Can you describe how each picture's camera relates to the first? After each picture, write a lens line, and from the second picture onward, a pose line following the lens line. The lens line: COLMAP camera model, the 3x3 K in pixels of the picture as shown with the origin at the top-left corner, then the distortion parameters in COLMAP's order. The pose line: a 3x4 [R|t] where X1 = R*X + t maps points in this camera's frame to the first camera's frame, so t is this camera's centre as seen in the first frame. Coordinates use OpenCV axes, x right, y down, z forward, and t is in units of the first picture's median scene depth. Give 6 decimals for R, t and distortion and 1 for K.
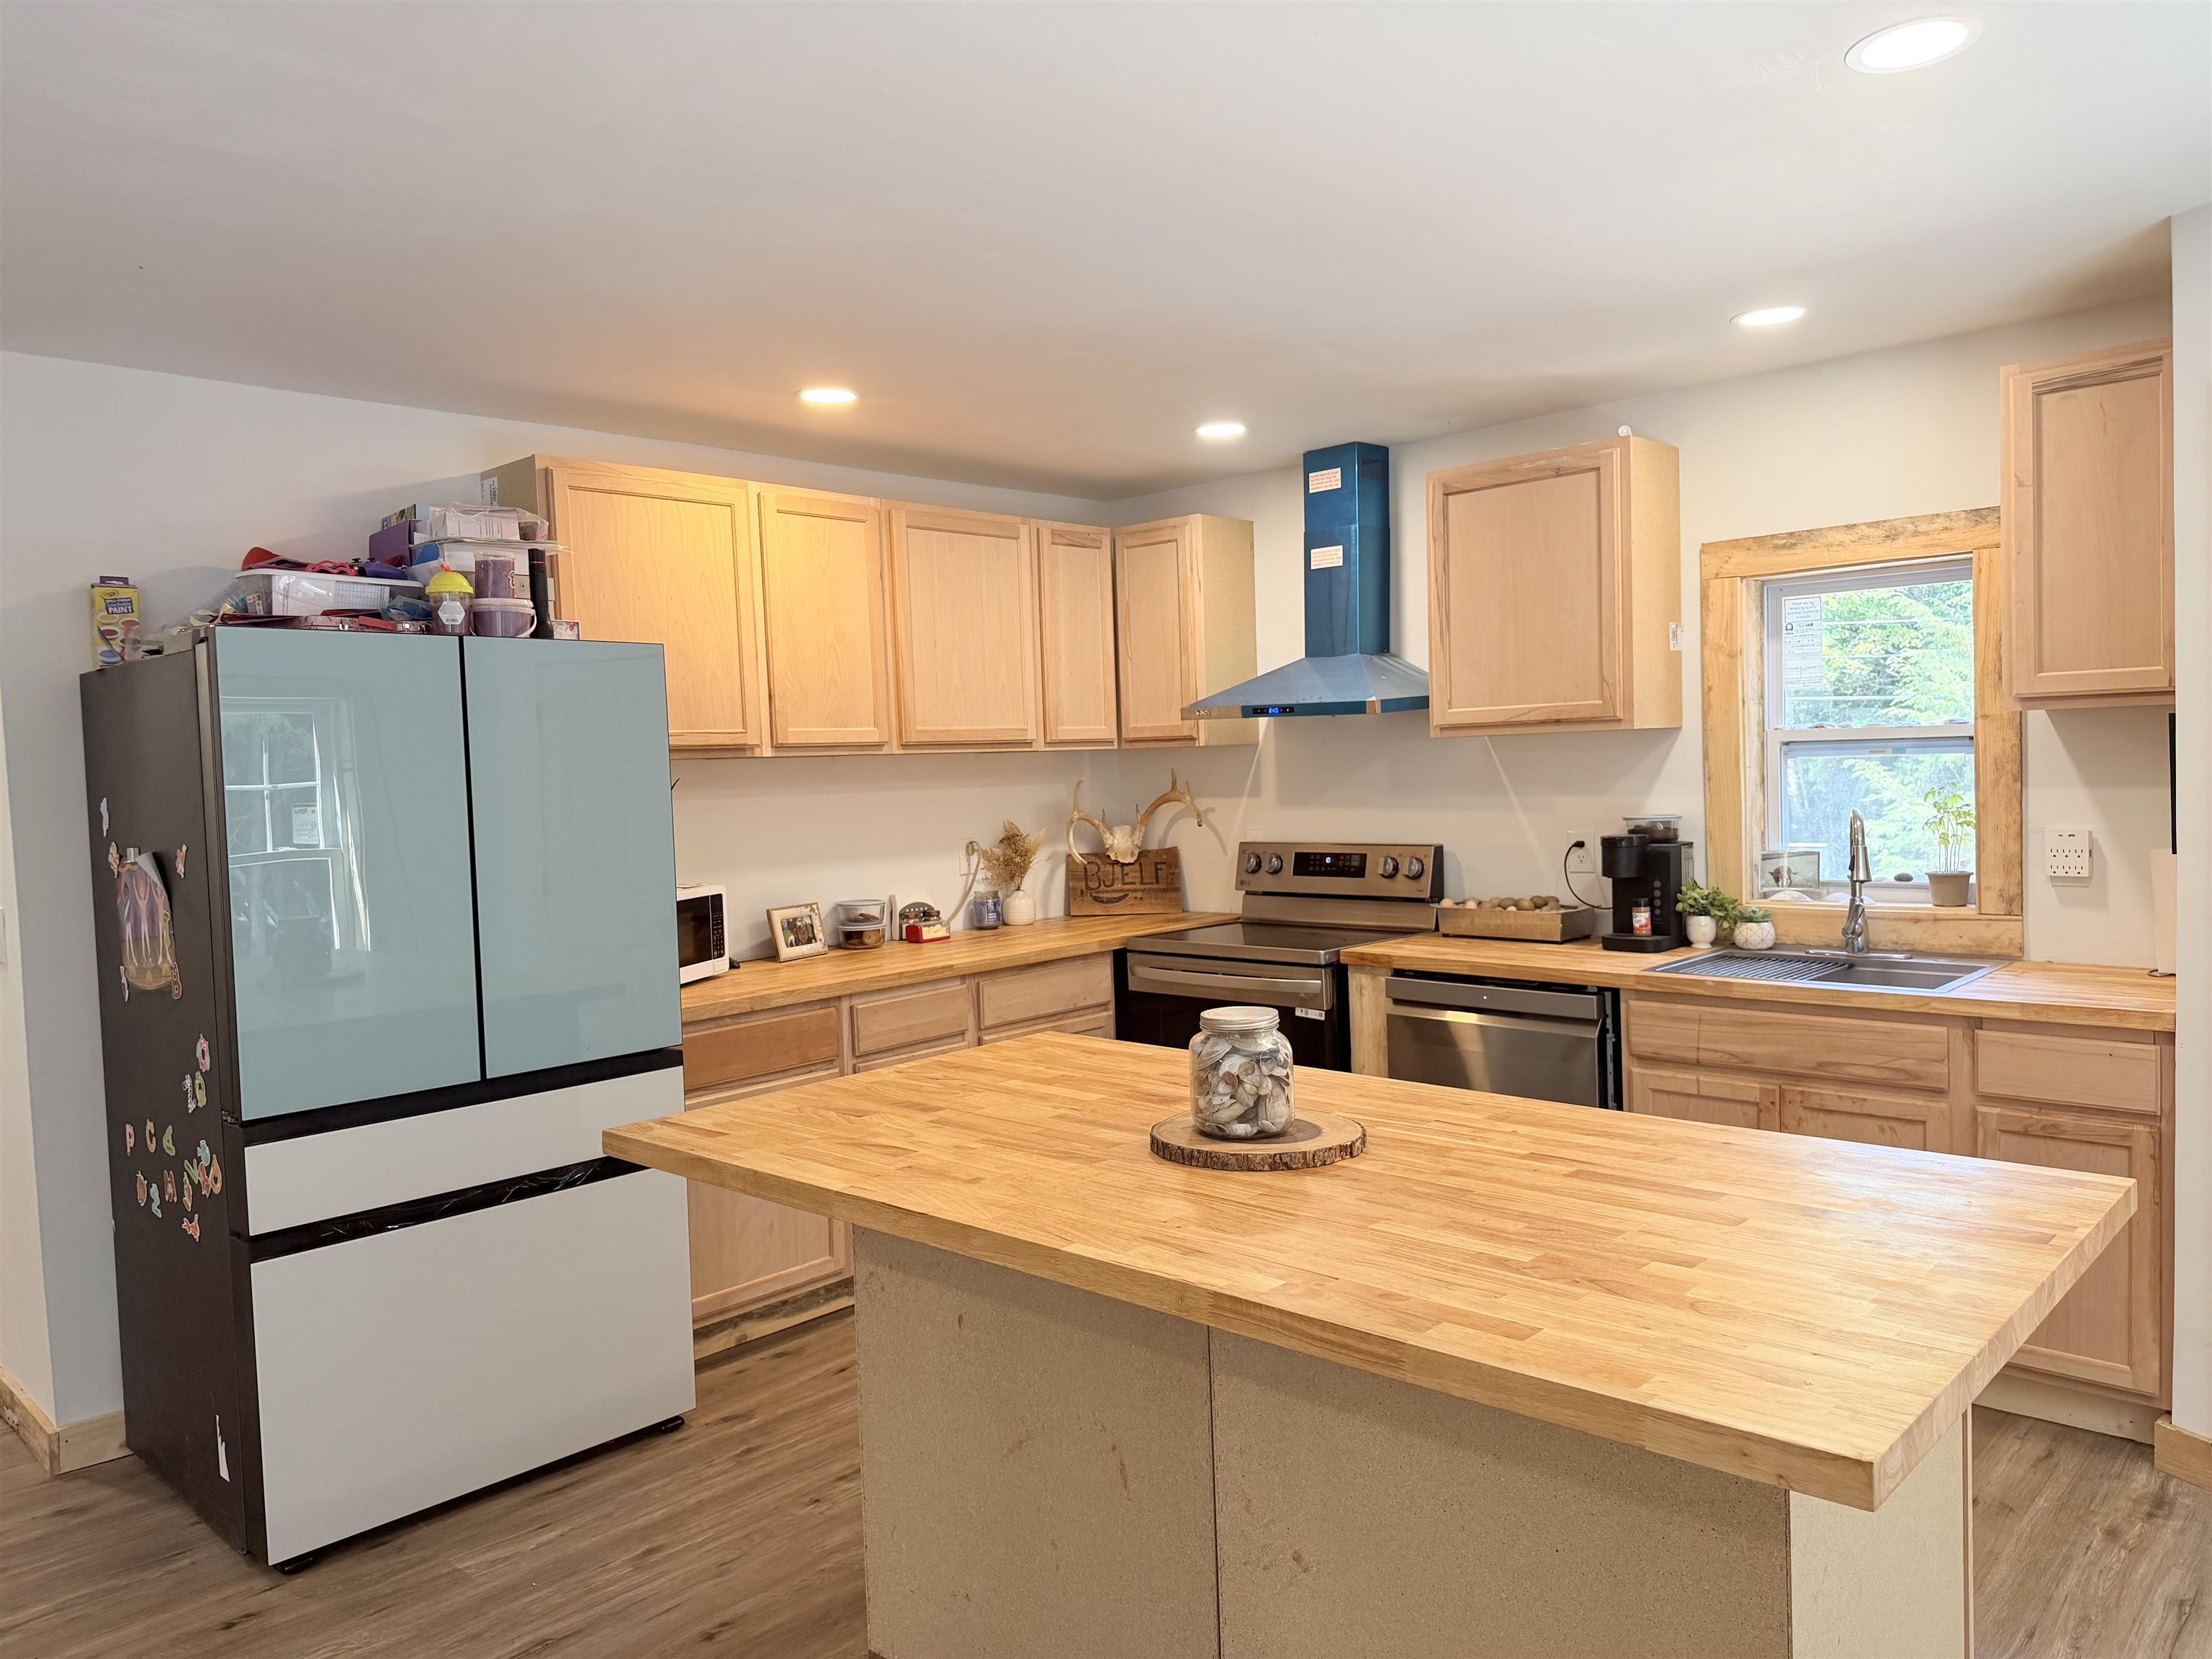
lens RADIAL K [[1564.5, 0, 1105.2], [0, 1564.5, 836.6], [0, 0, 1]] dist [0.123453, -0.191500]
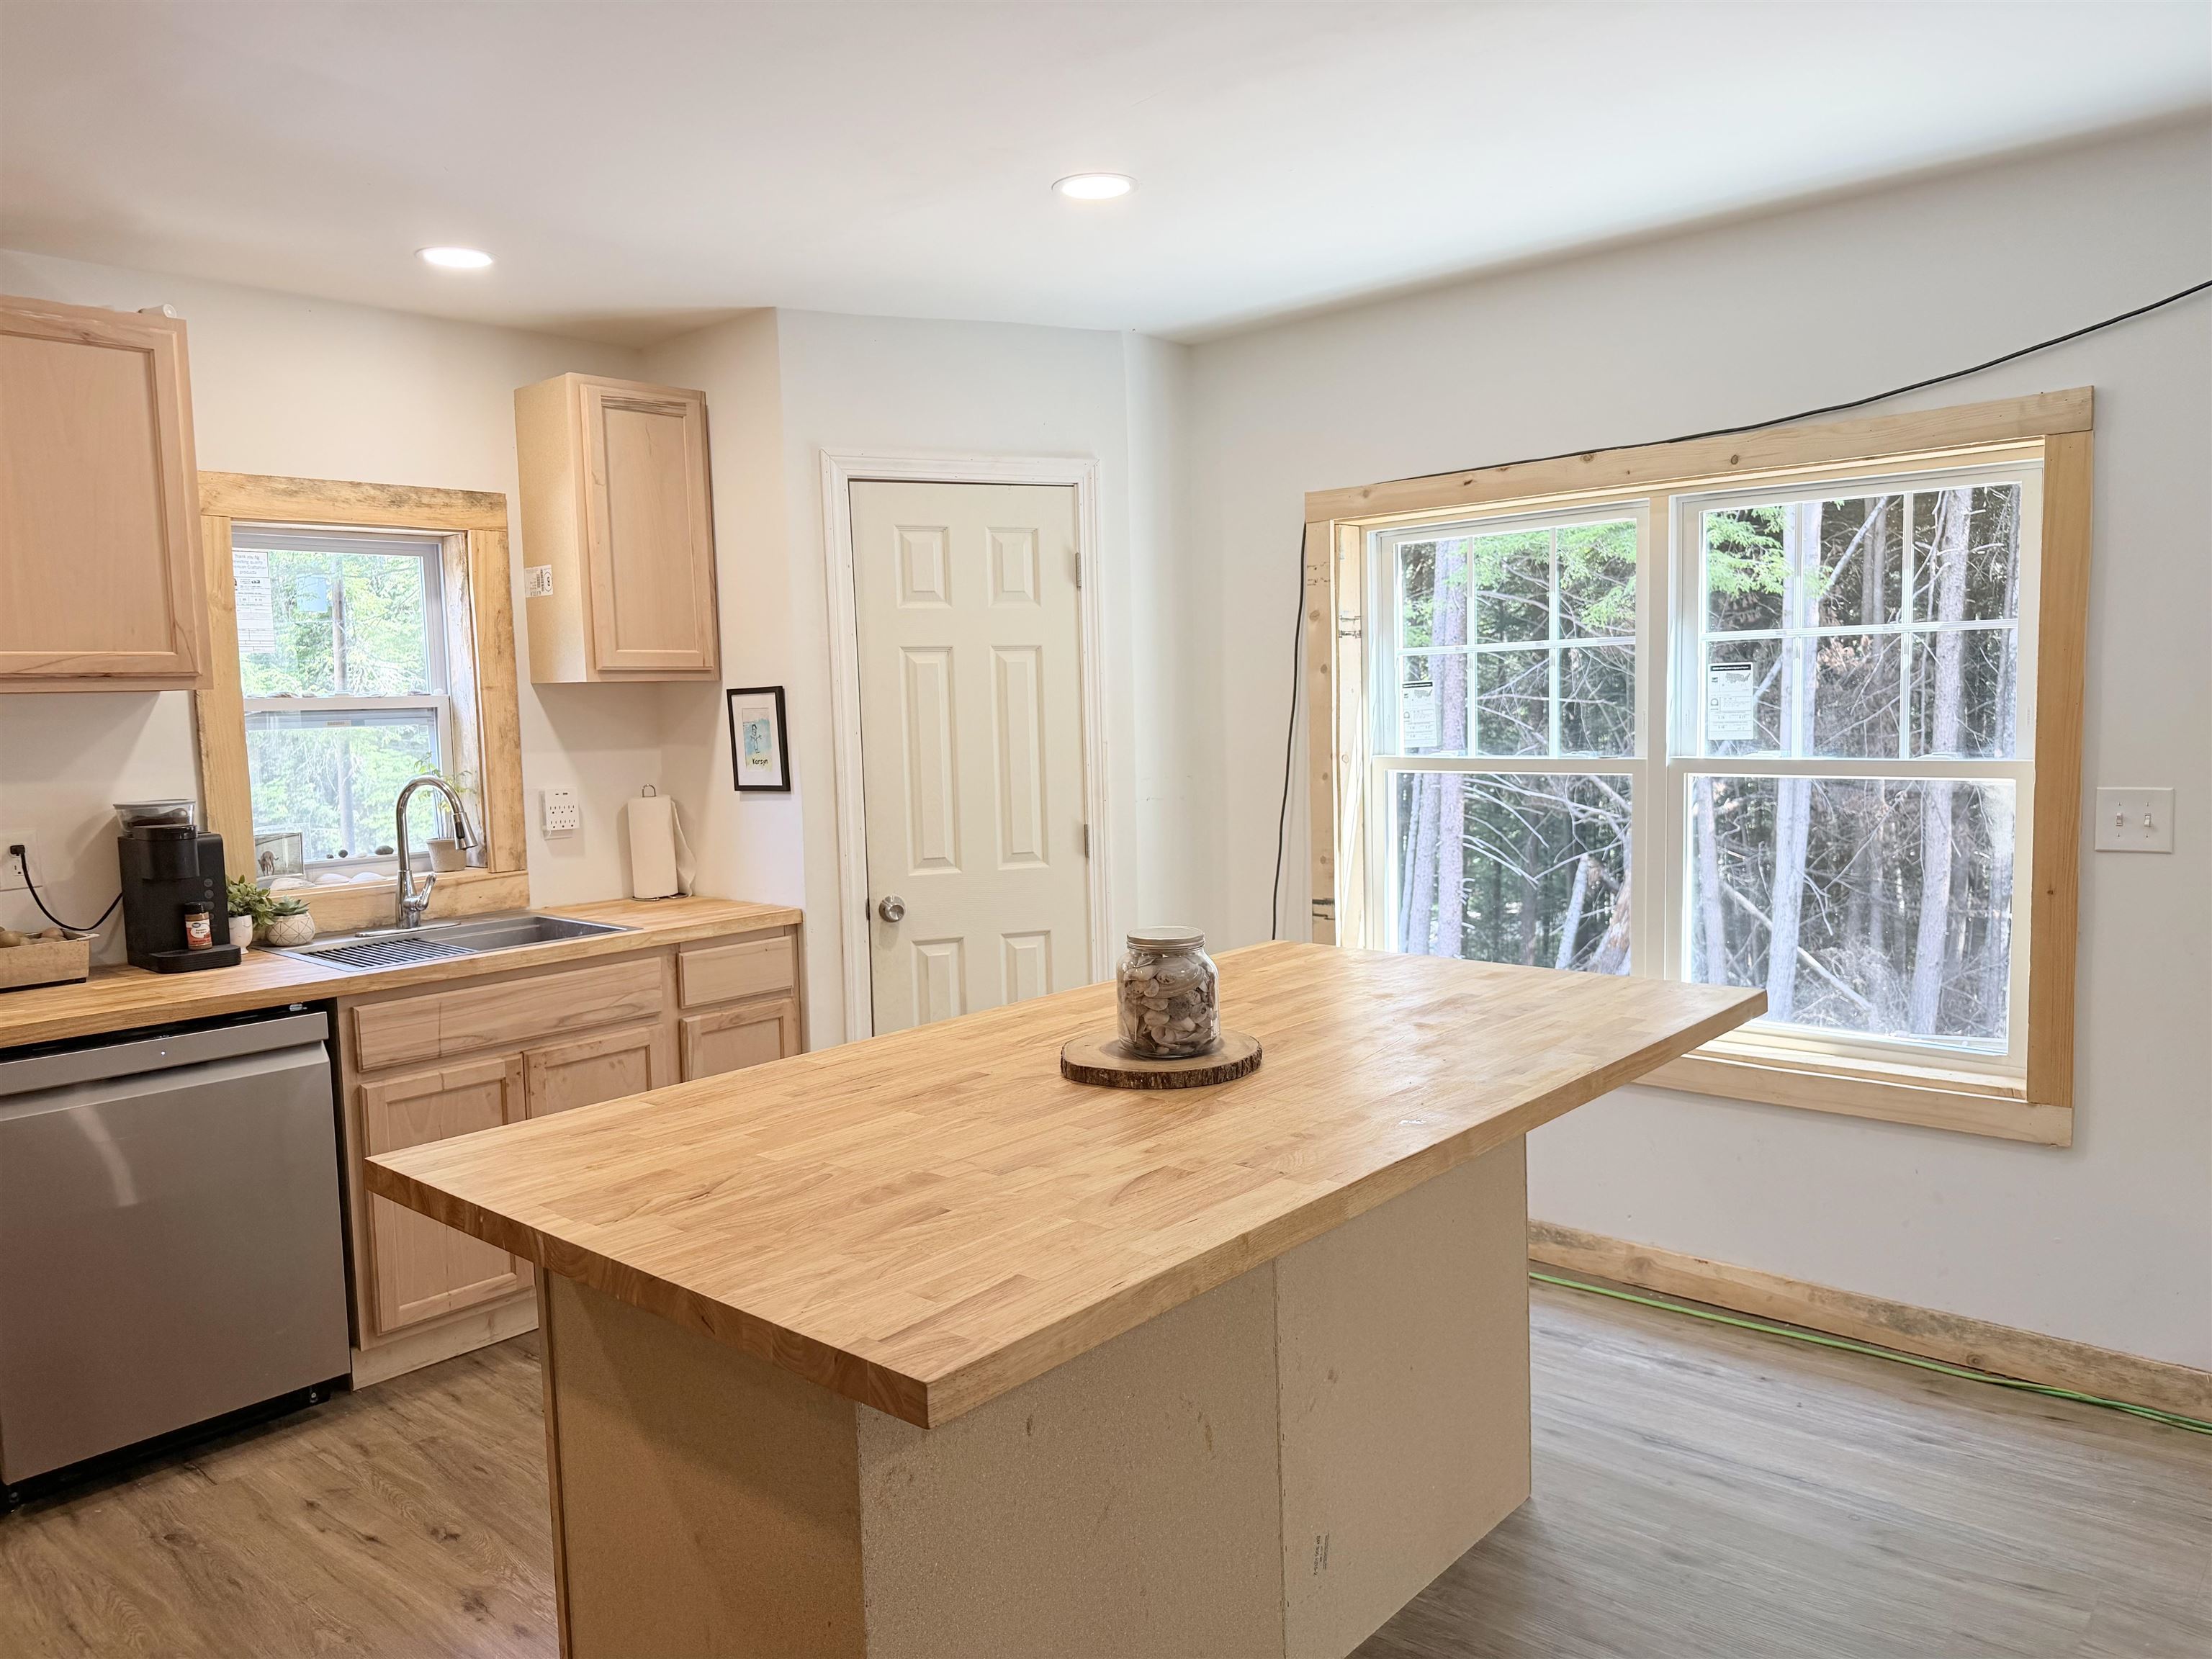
lens RADIAL K [[1564.5, 0, 1105.2], [0, 1564.5, 836.6], [0, 0, 1]] dist [0.123453, -0.191500]
pose [[-0.029326, -0.055620, 0.998021, -0.540421], [0.078663, 0.995226, 0.057776, -0.005270], [-0.996470, 0.080202, -0.024811, 0.633884]]
